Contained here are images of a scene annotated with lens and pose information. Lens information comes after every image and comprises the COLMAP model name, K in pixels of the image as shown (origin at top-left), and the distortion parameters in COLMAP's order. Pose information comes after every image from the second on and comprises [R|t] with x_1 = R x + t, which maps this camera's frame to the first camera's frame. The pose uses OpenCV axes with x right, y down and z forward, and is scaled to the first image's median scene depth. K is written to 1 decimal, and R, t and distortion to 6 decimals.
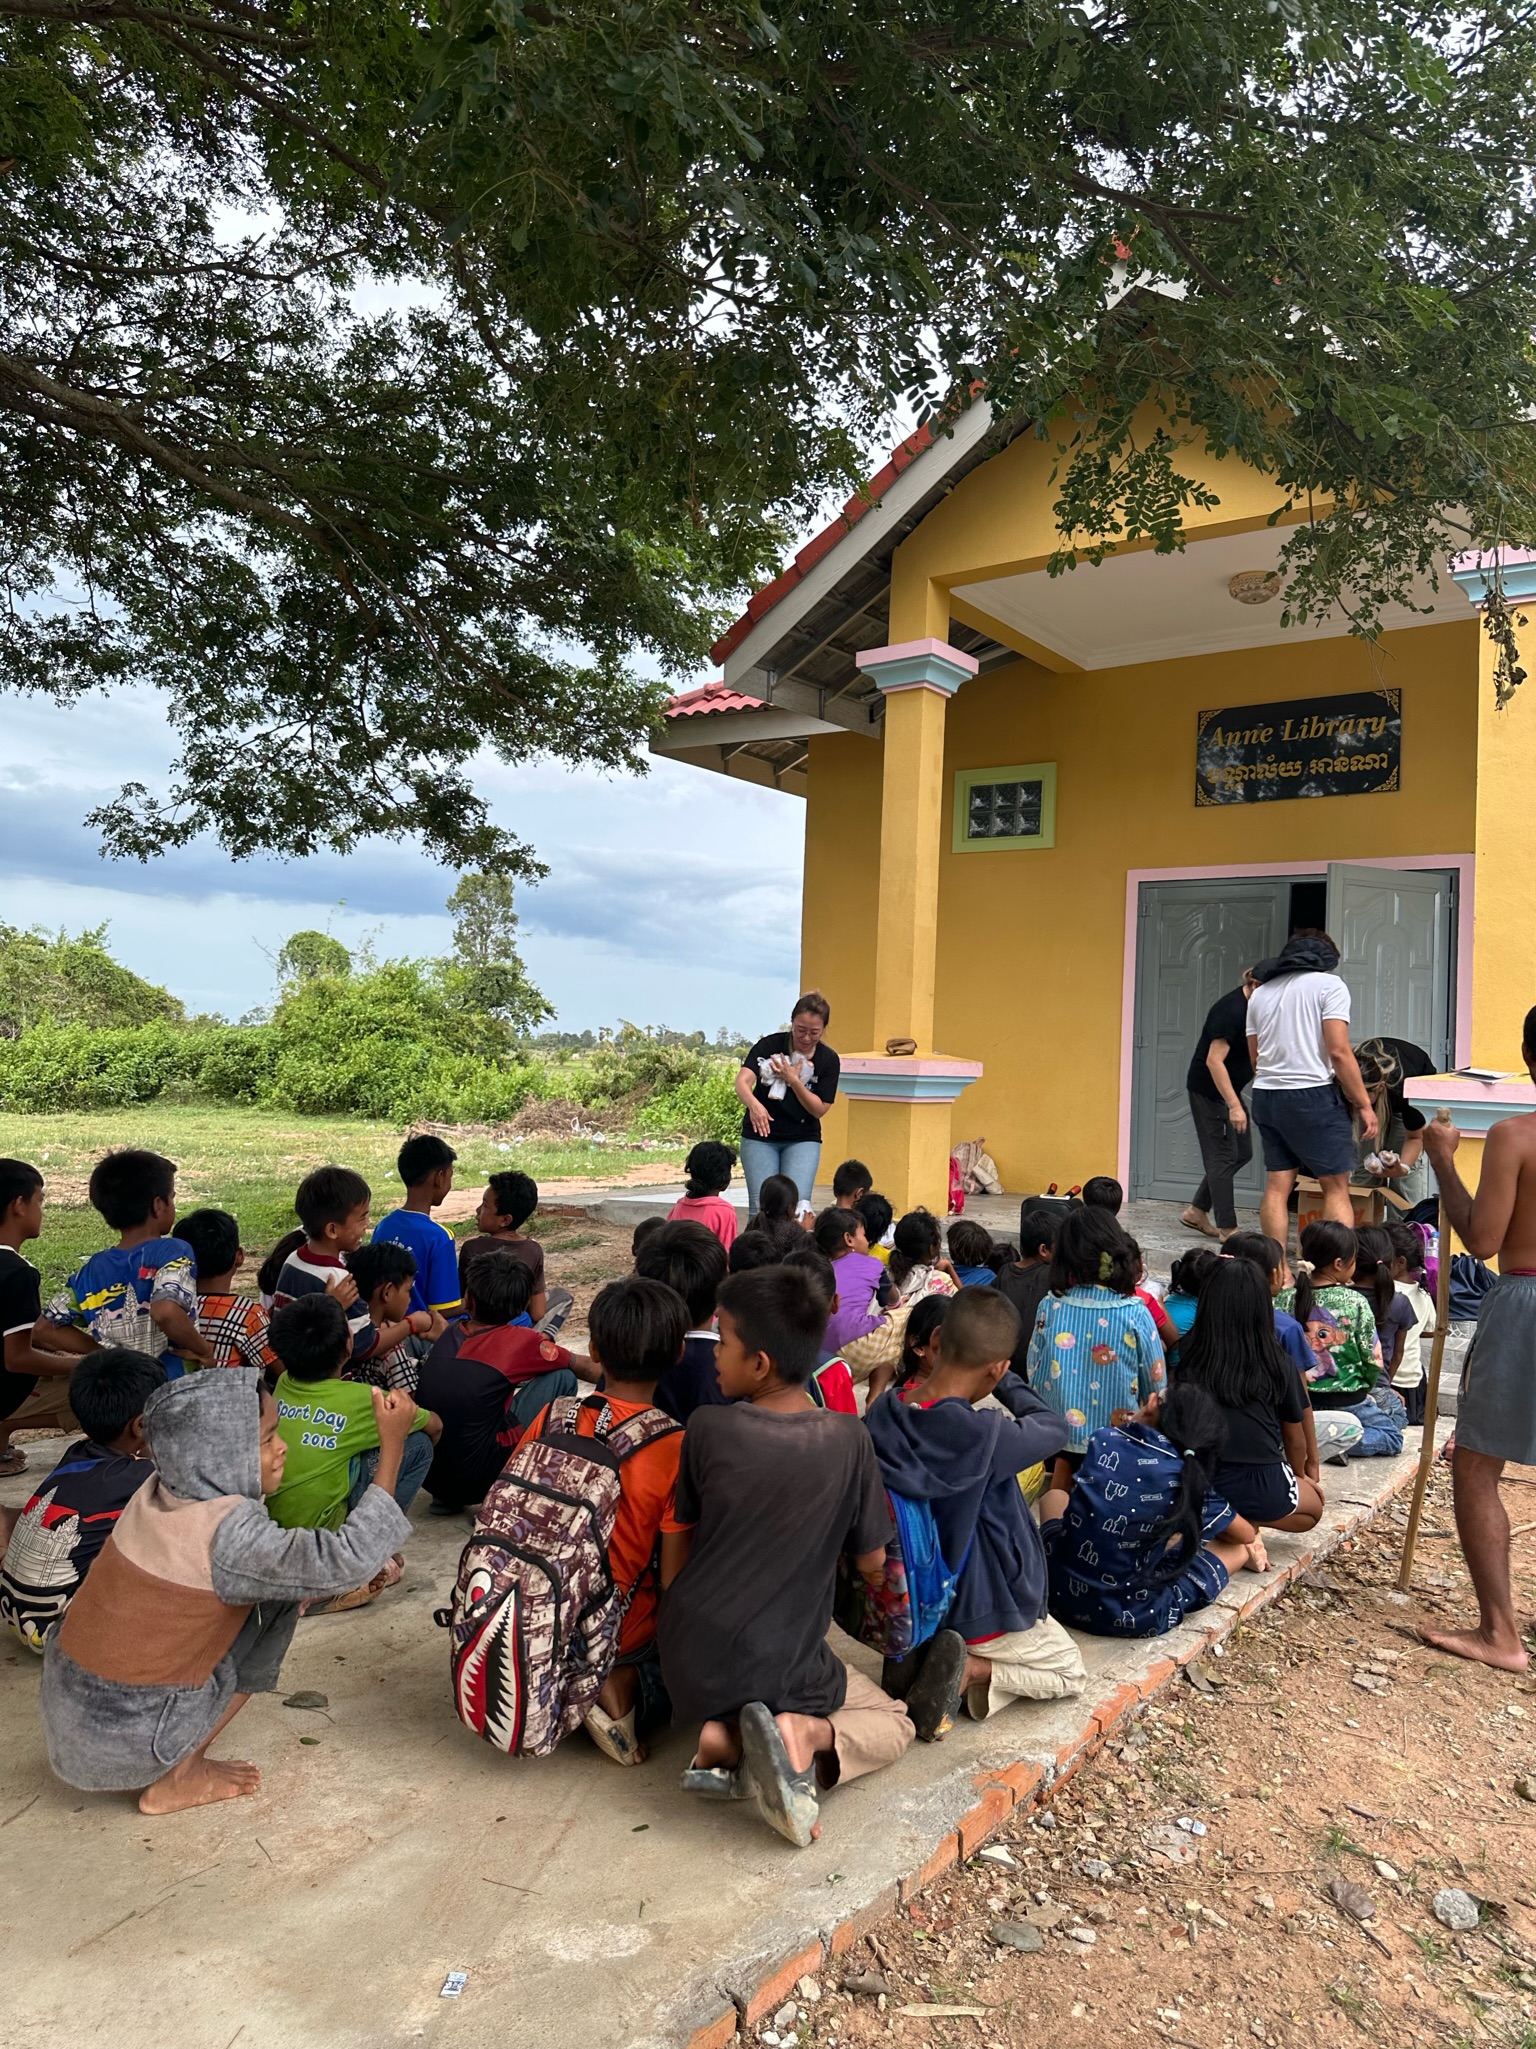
lens RADIAL K [[1470.4, 0, 768.0], [0, 1470.4, 1024.5], [0, 0, 1]] dist [0.082354, -0.061778]
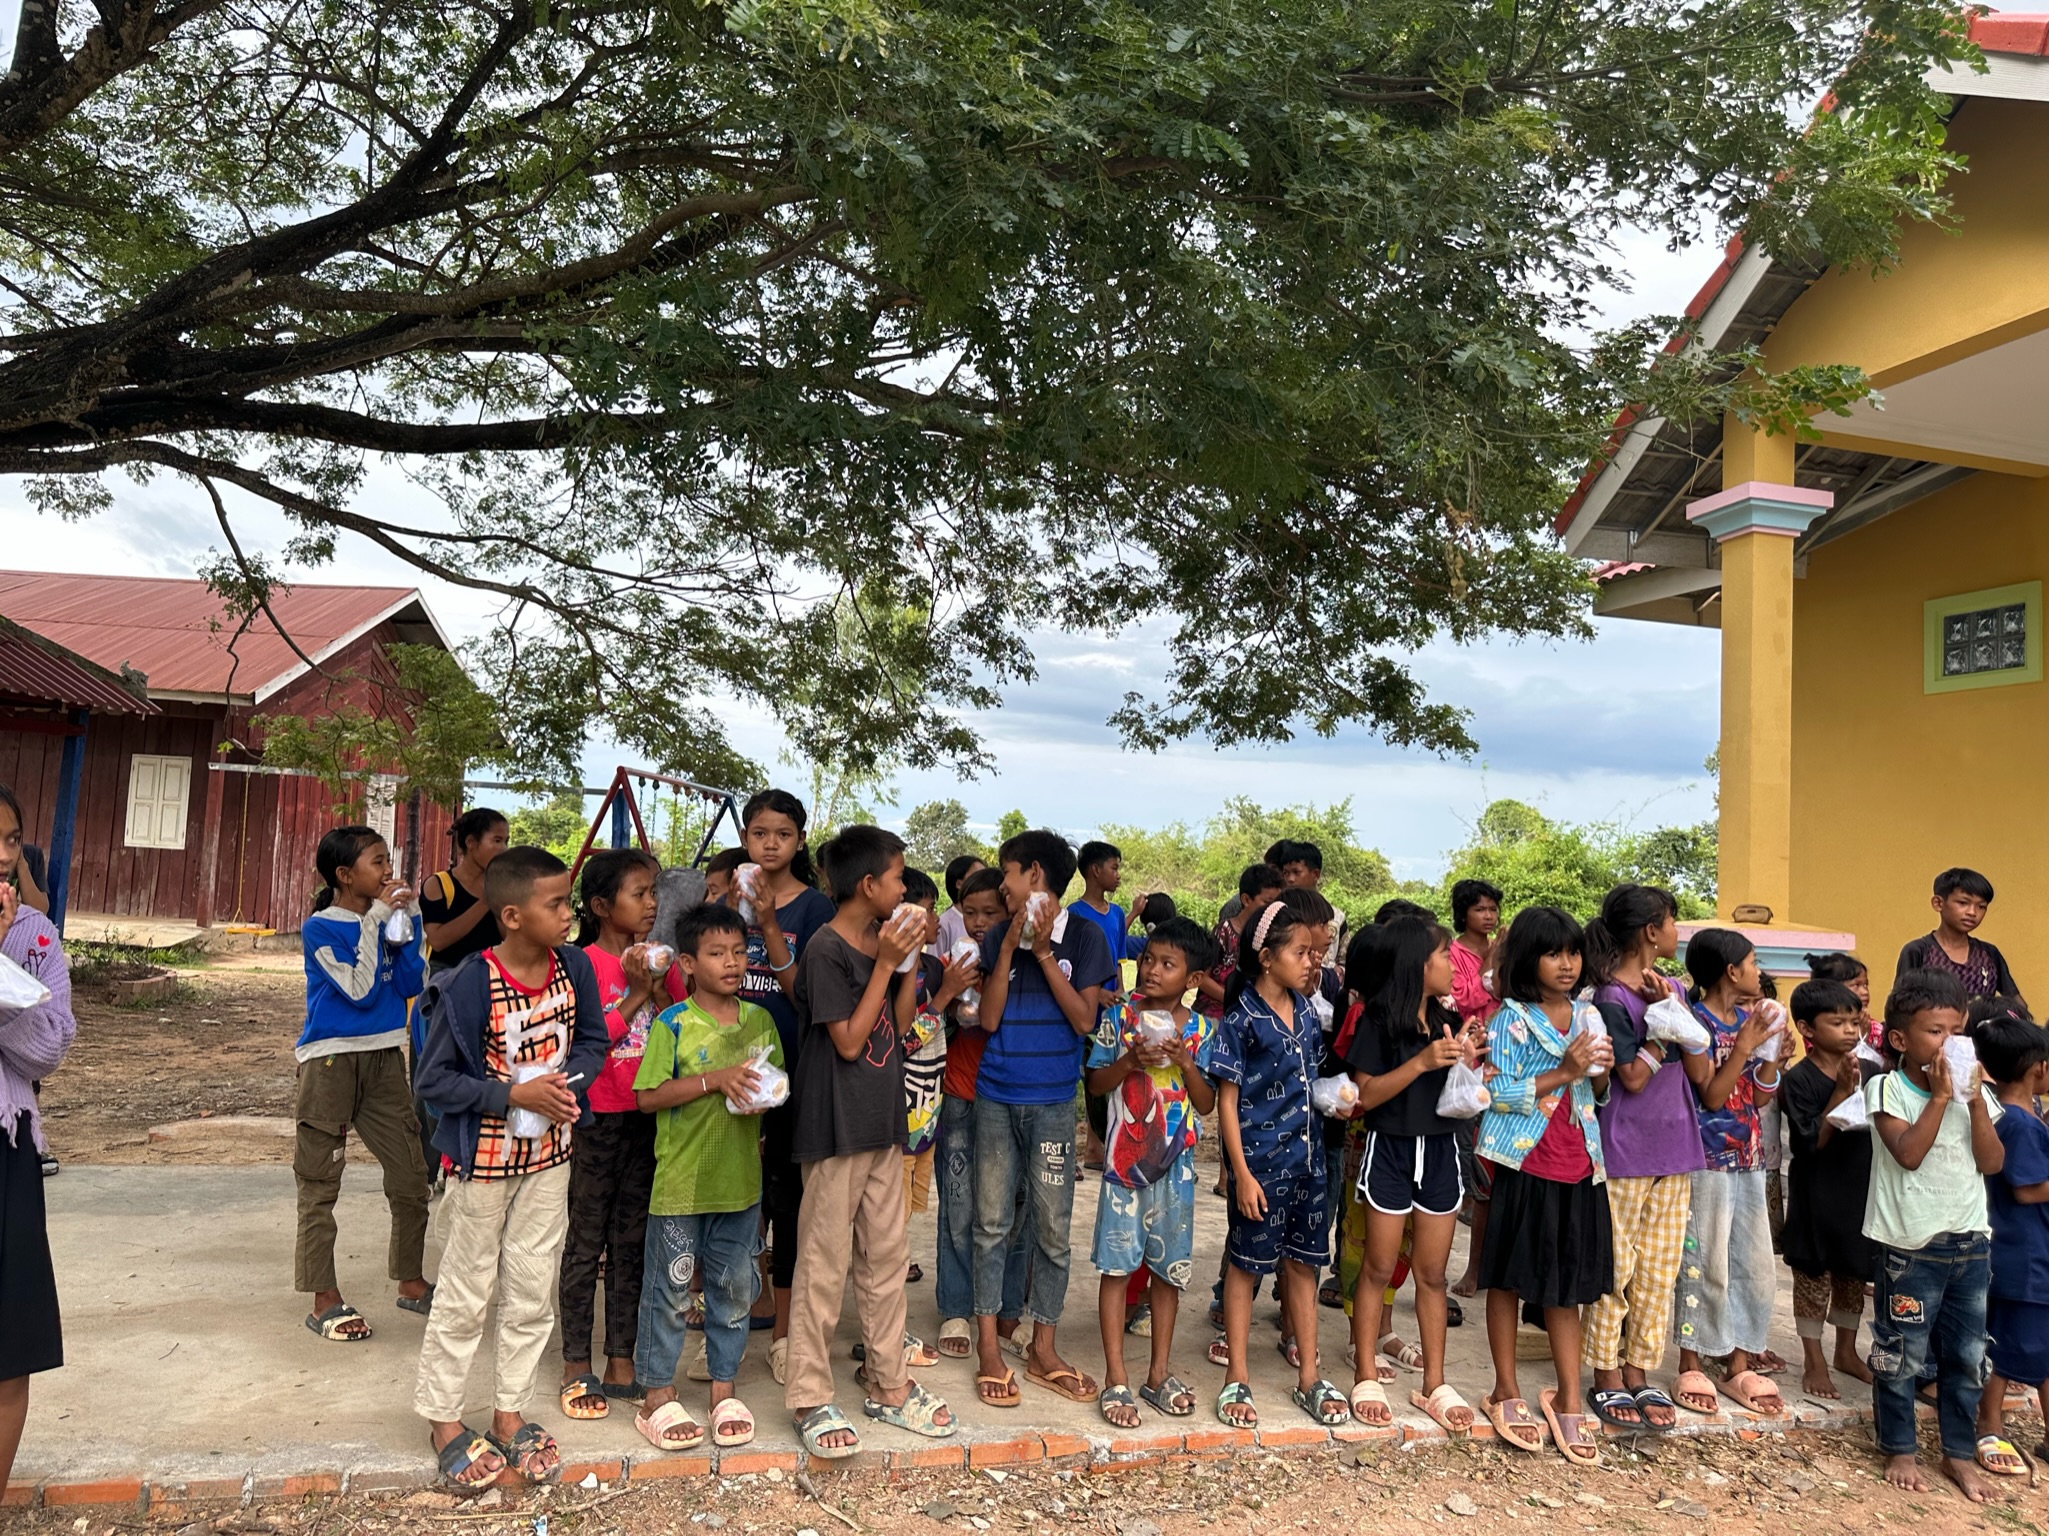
lens RADIAL K [[1470.4, 0, 1024.5], [0, 1470.4, 768.0], [0, 0, 1]] dist [0.082354, -0.061778]
pose [[0.773513, -0.042887, -0.632328, 0.273574], [-0.011035, 0.996645, -0.081095, 0.004841], [0.633684, 0.069706, 0.770445, -0.020790]]
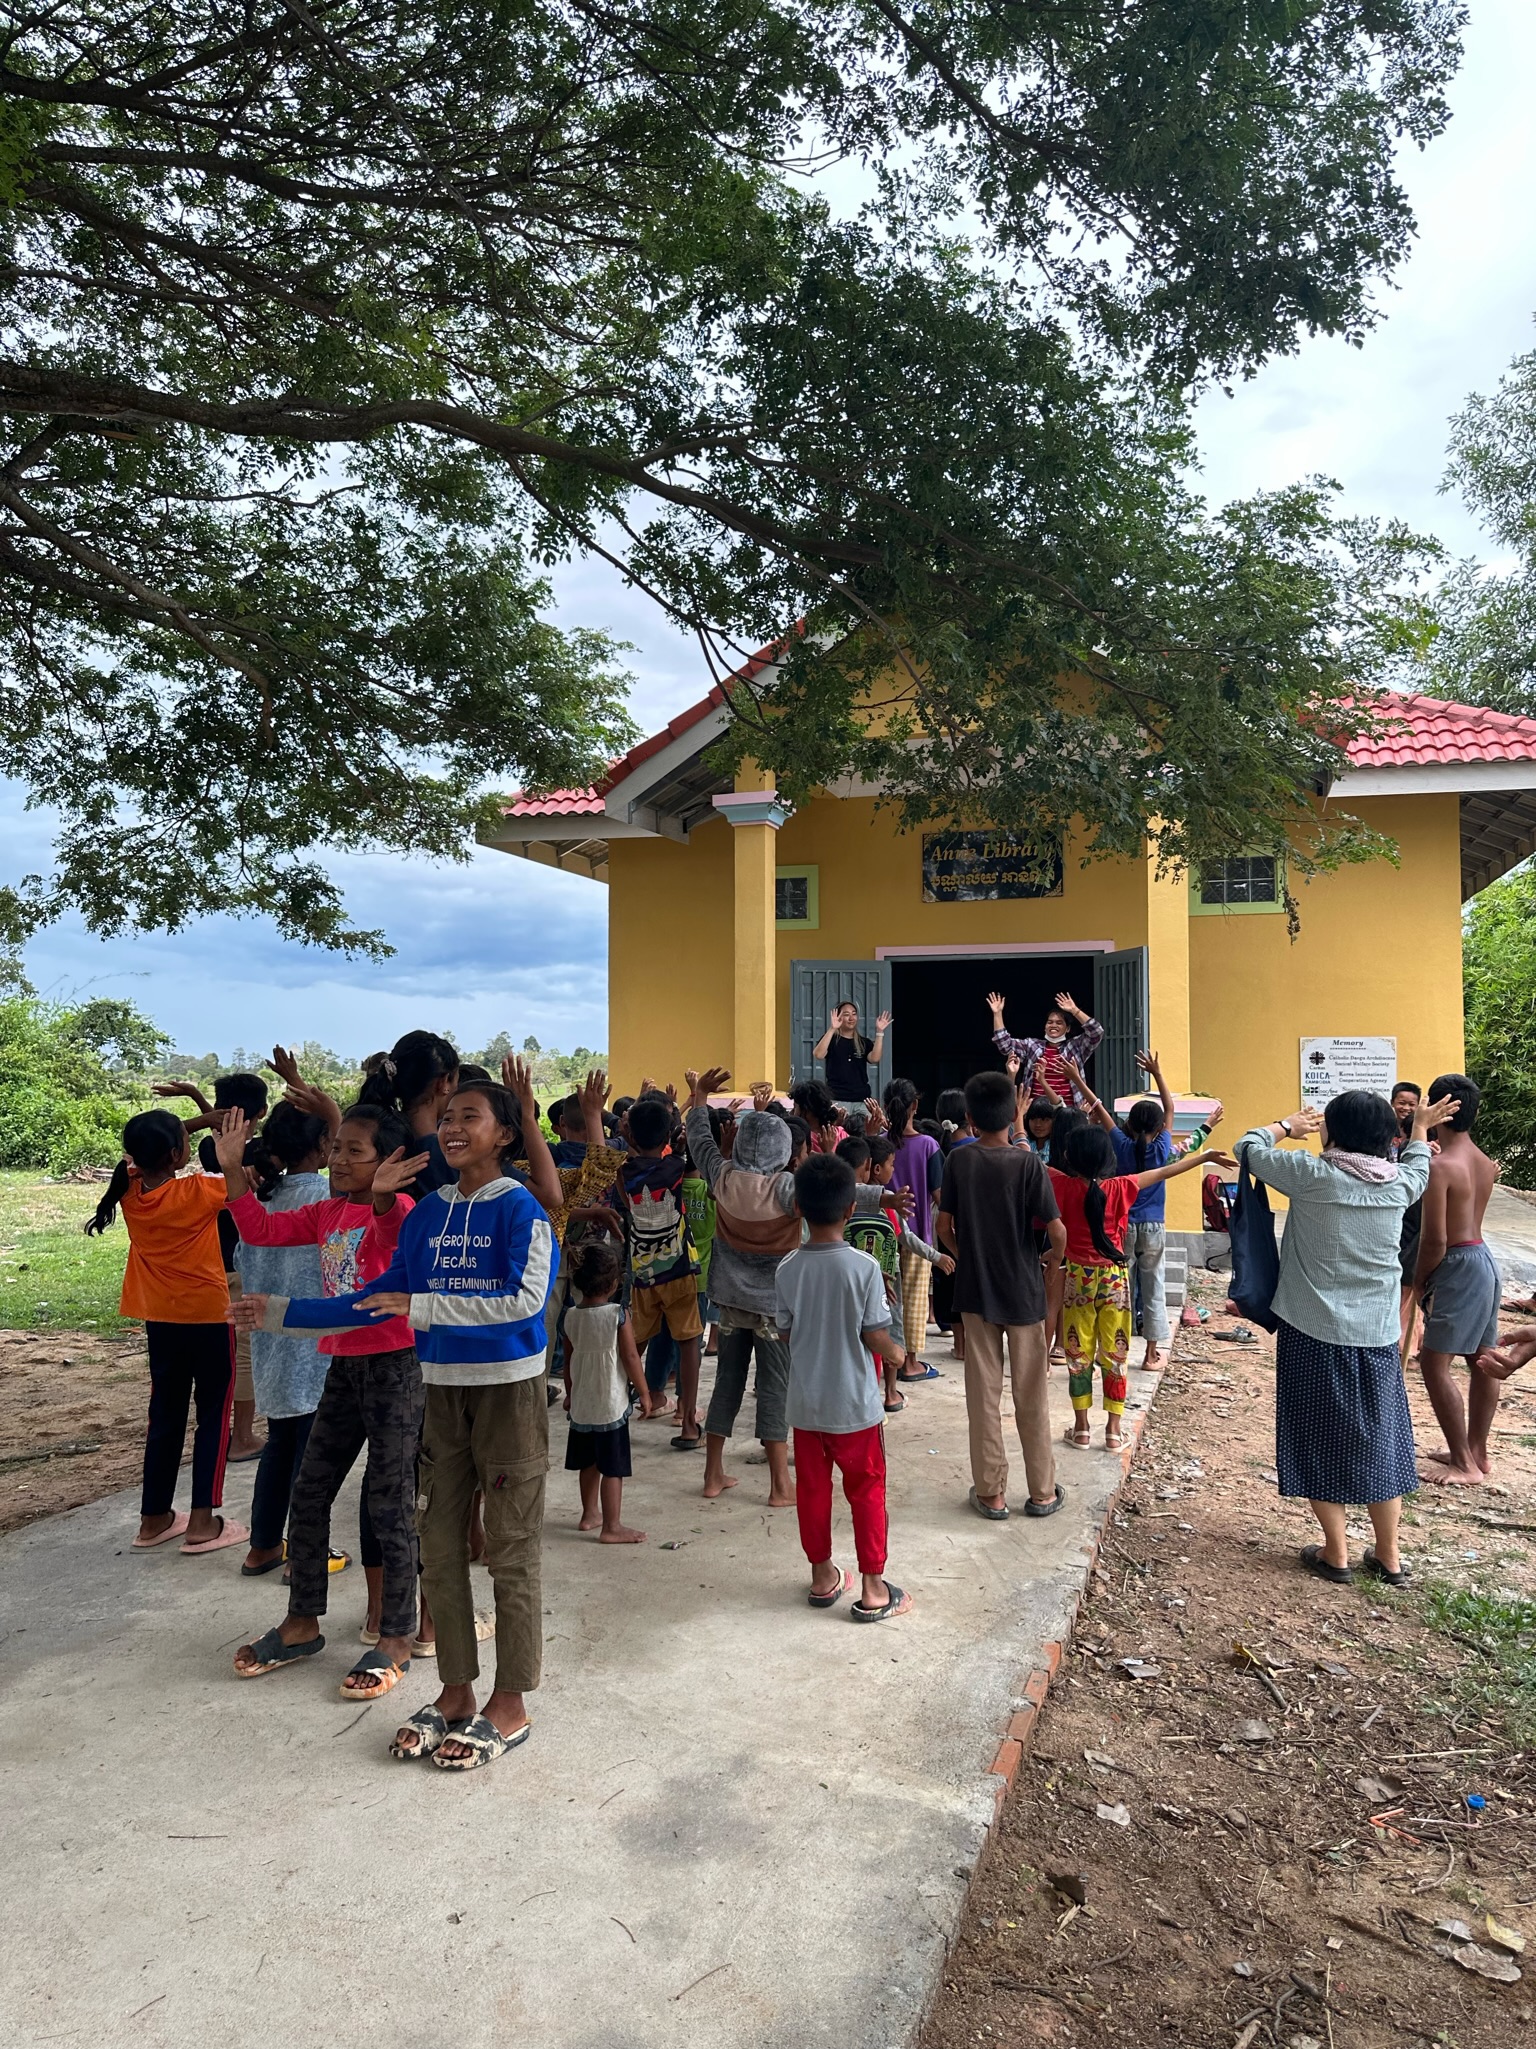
lens RADIAL K [[1470.4, 0, 768.0], [0, 1470.4, 1024.5], [0, 0, 1]] dist [0.082354, -0.061778]
pose [[0.955295, -0.022588, 0.294791, -0.217582], [0.025619, 0.999651, -0.006421, -0.028979], [-0.294543, 0.013686, 0.955540, -0.200675]]
